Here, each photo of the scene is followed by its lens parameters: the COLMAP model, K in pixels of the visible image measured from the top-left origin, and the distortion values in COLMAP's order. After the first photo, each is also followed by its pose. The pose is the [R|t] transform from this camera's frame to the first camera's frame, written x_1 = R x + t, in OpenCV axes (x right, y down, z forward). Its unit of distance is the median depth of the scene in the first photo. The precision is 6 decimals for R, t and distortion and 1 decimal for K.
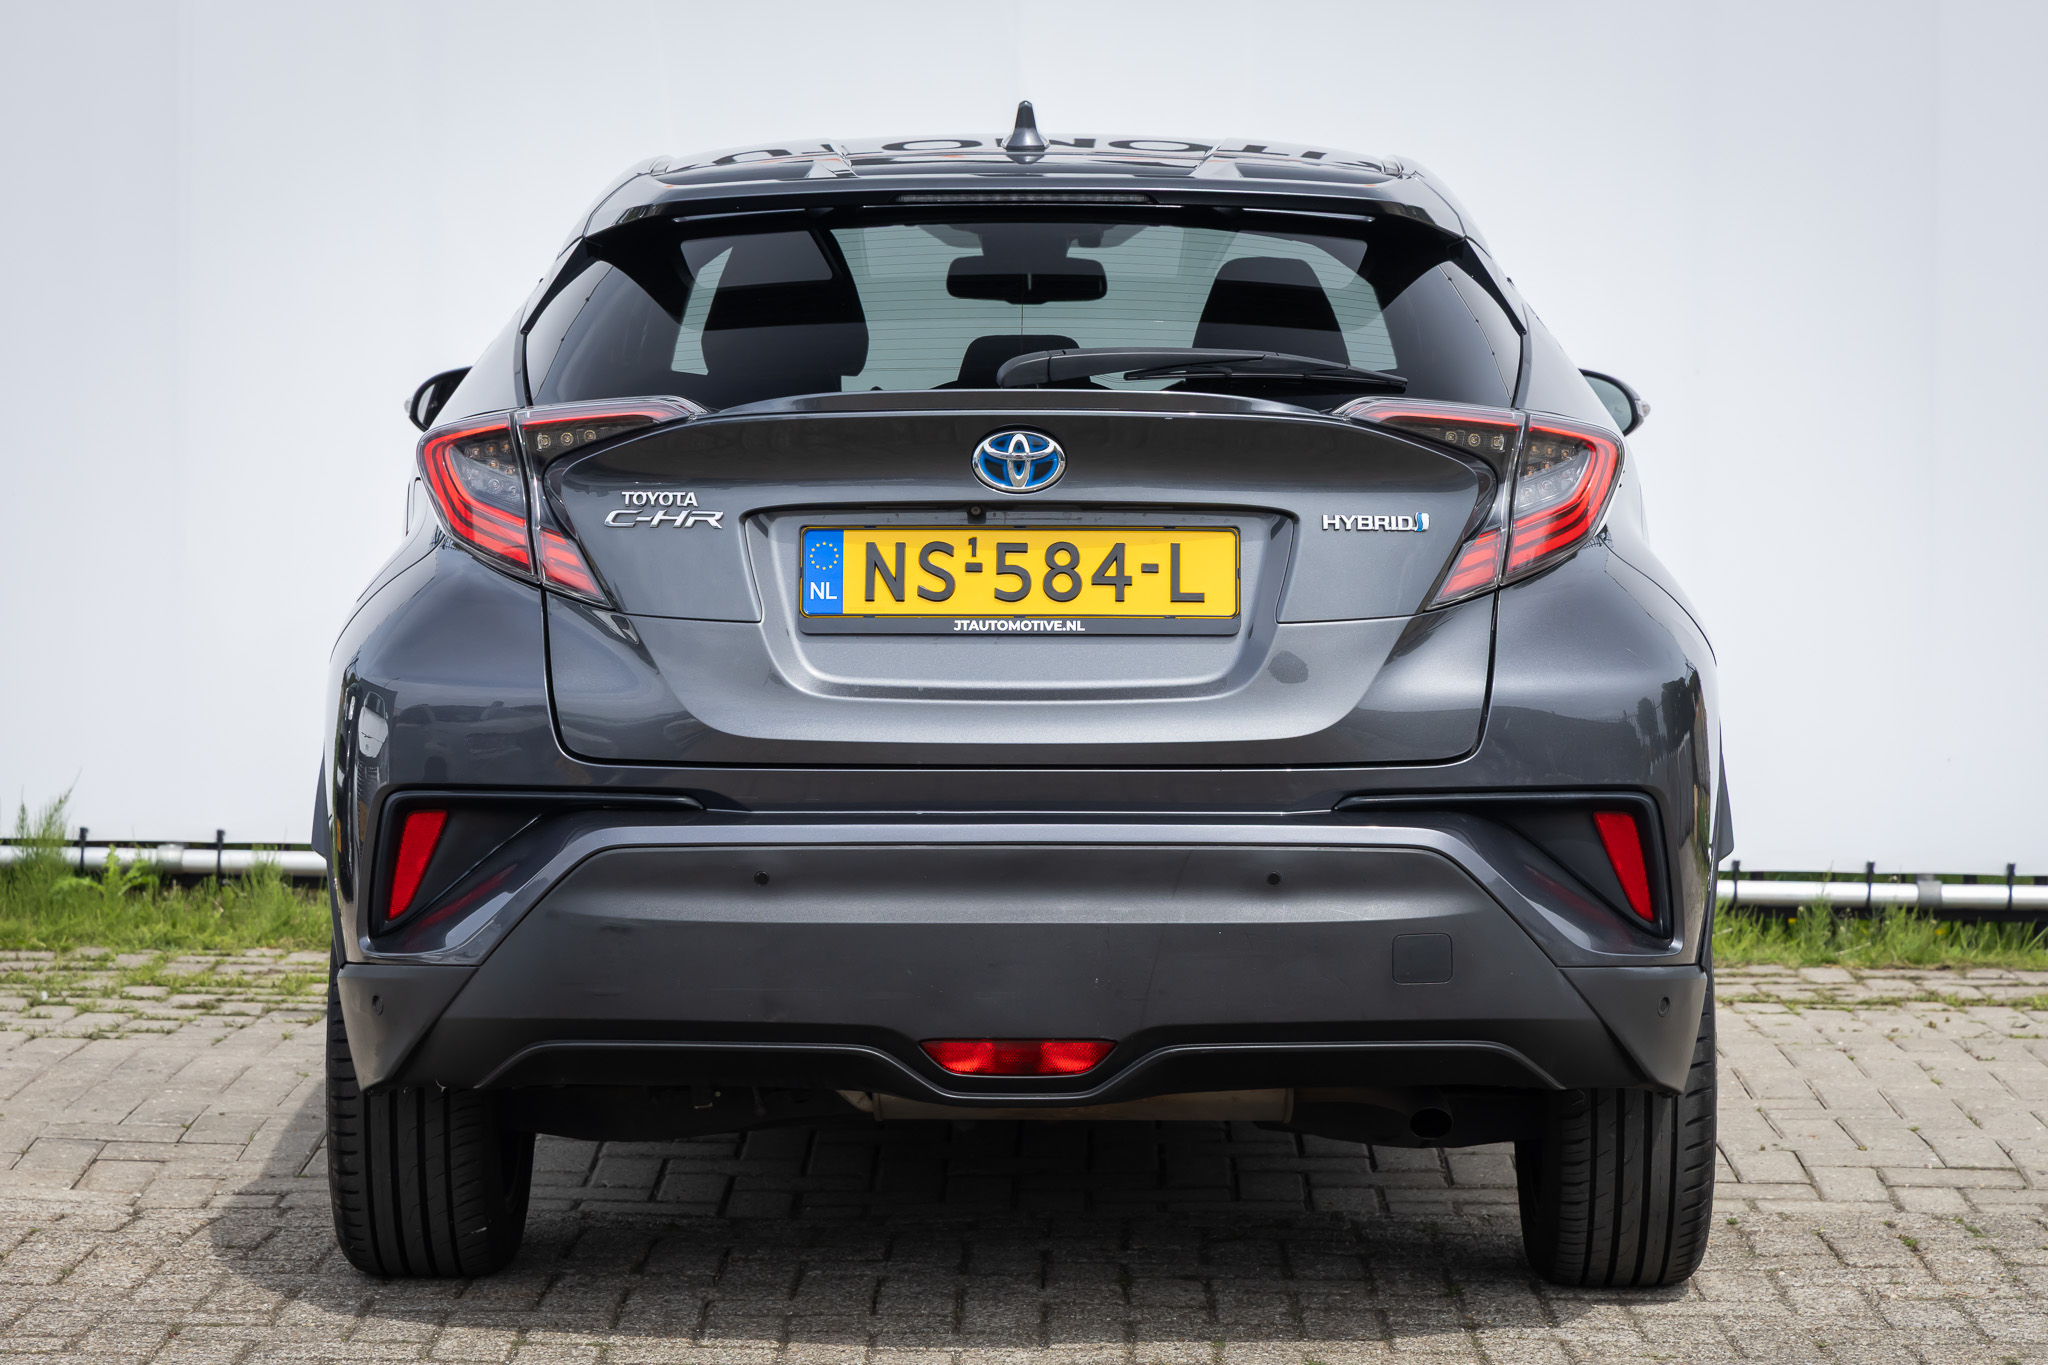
lens RADIAL K [[5466.2, 0, 1030.6], [0, 5466.2, 678.3], [0, 0, 1]] dist [0.176123, 0.000000]
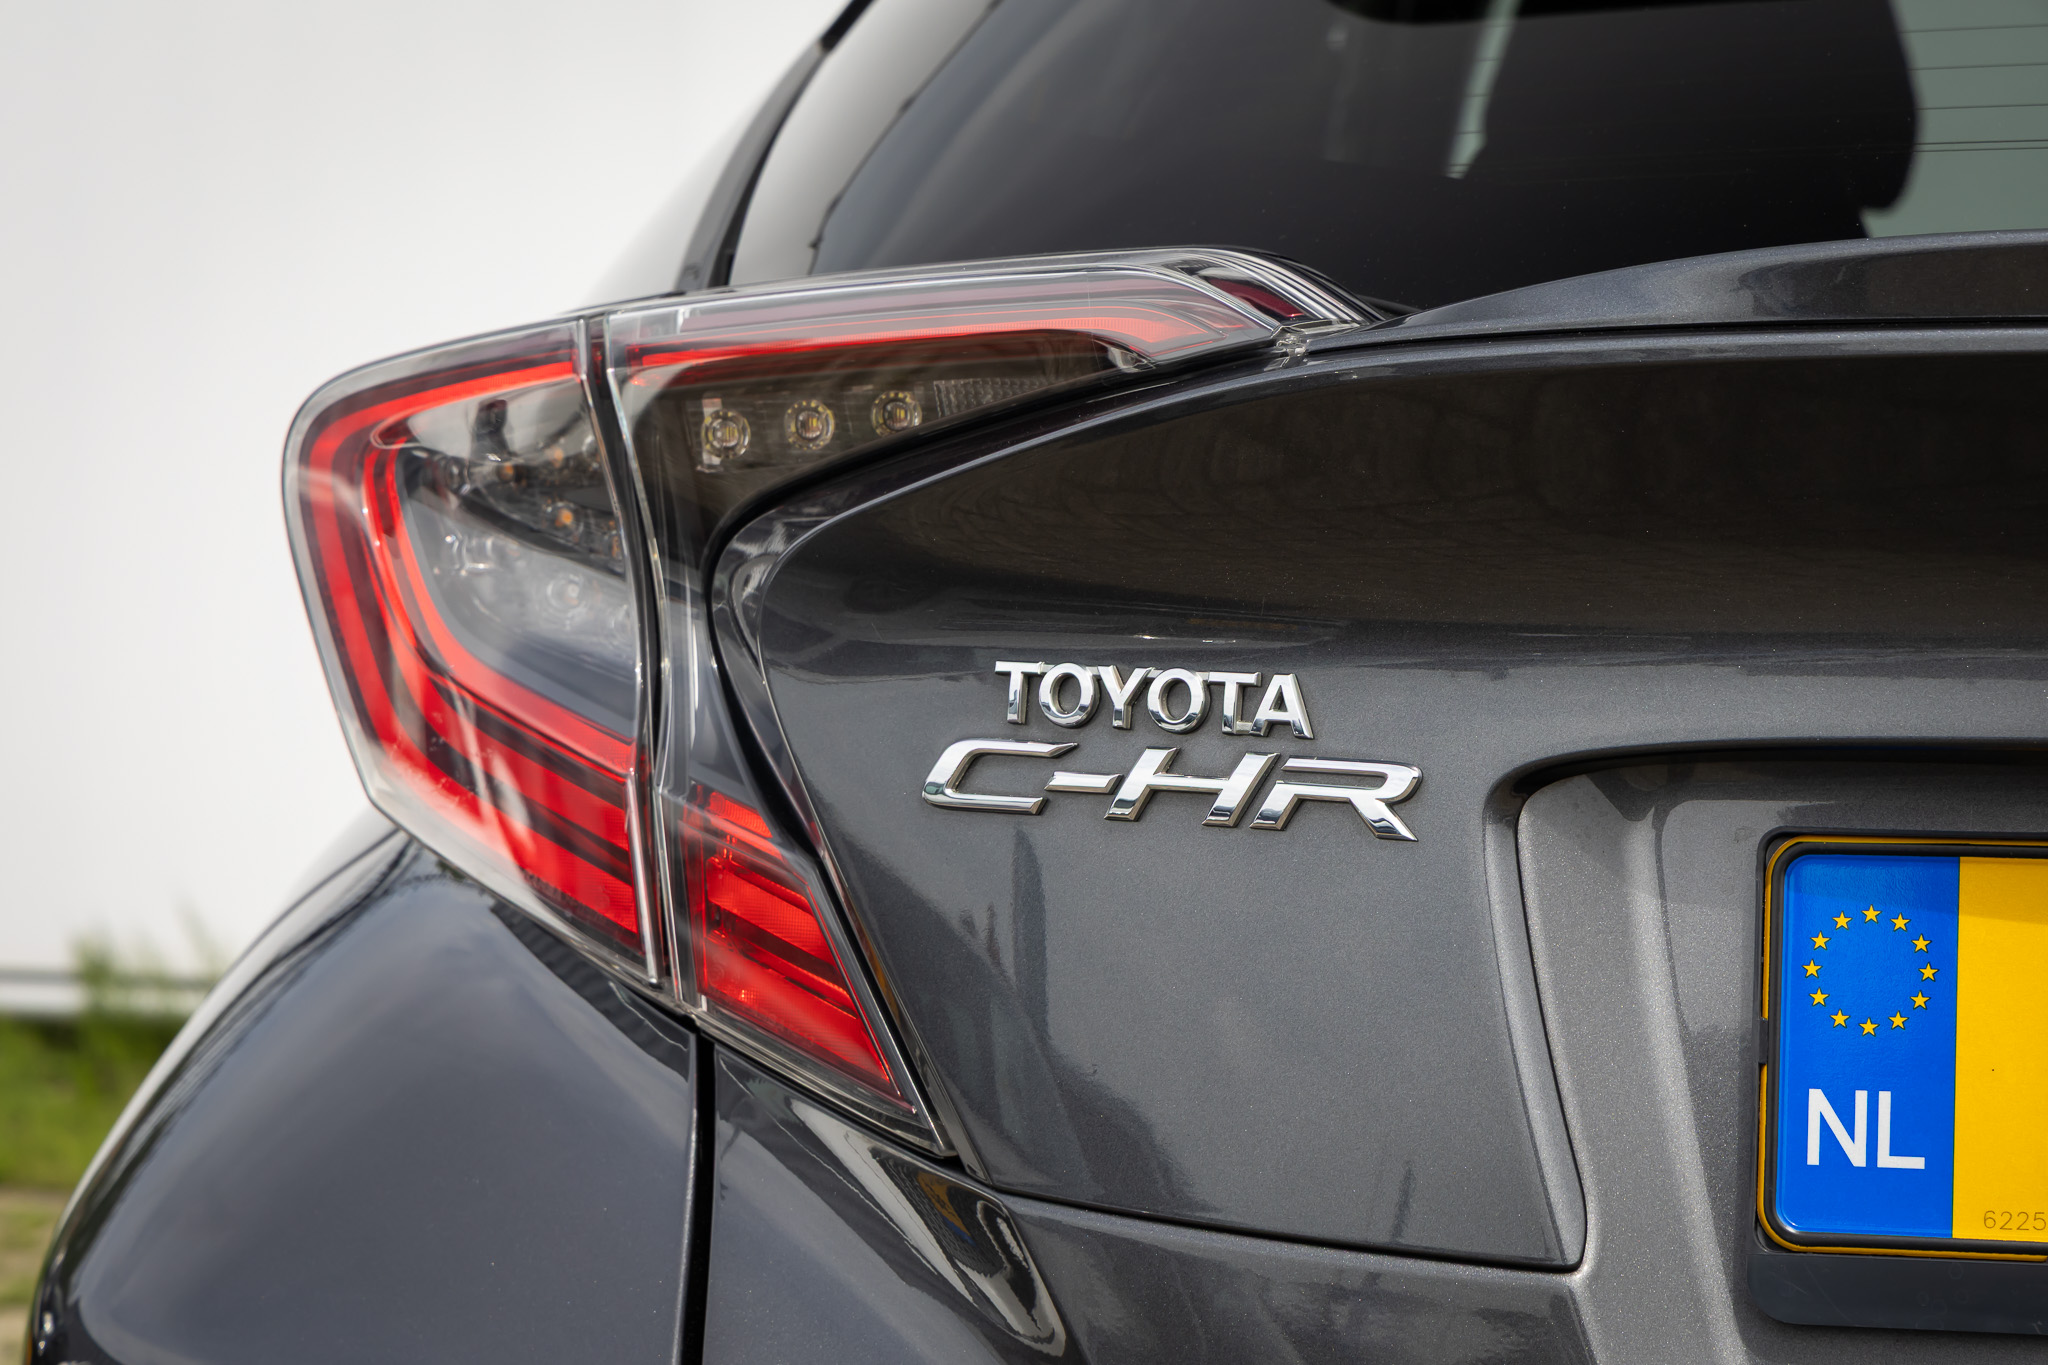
lens RADIAL K [[5466.2, 0, 1029.7], [0, 5466.2, 686.6], [0, 0, 1]] dist [0.176123, 0.000000]
pose [[0.987223, 0.021621, -0.157869, -0.036441], [-0.018044, 0.999548, 0.024056, -0.038712], [0.158318, -0.020900, 0.987167, 0.772339]]
